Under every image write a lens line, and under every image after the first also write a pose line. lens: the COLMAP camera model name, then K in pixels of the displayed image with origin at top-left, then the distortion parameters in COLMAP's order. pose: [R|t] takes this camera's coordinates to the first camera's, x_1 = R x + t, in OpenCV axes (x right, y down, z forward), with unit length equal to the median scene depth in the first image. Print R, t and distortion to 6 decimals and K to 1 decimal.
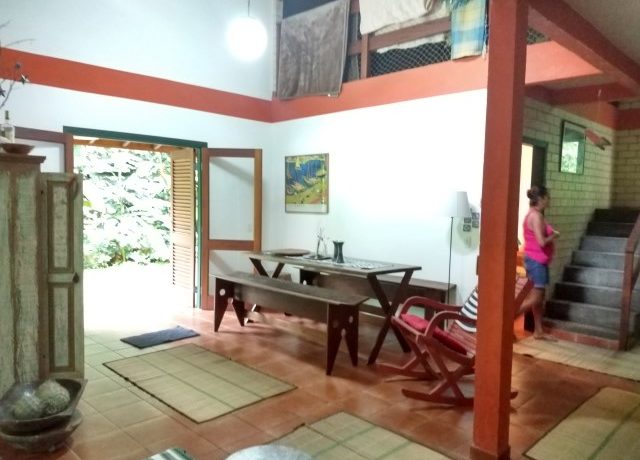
lens RADIAL K [[500.2, 0, 320.0], [0, 500.2, 230.0], [0, 0, 1]] dist [0.073172, -0.002083]
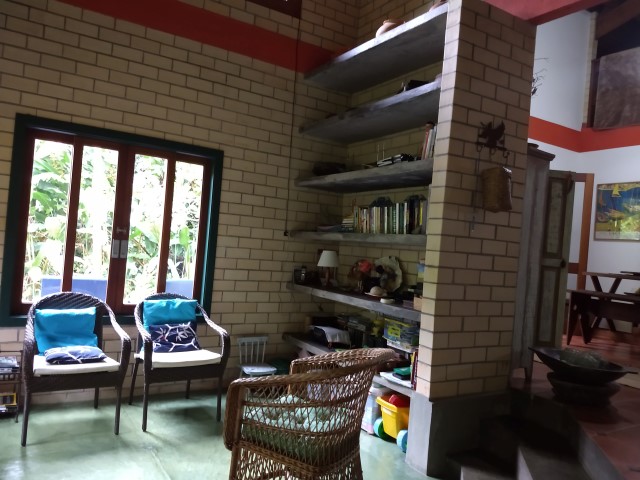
lens RADIAL K [[495.2, 0, 320.0], [0, 495.2, 240.0], [0, 0, 1]] dist [0.077147, -0.158943]
pose [[0.972598, 0.054958, -0.225904, -0.407293], [-0.073783, 0.994394, -0.075746, 0.089415], [0.220475, 0.090338, 0.971200, -0.104346]]
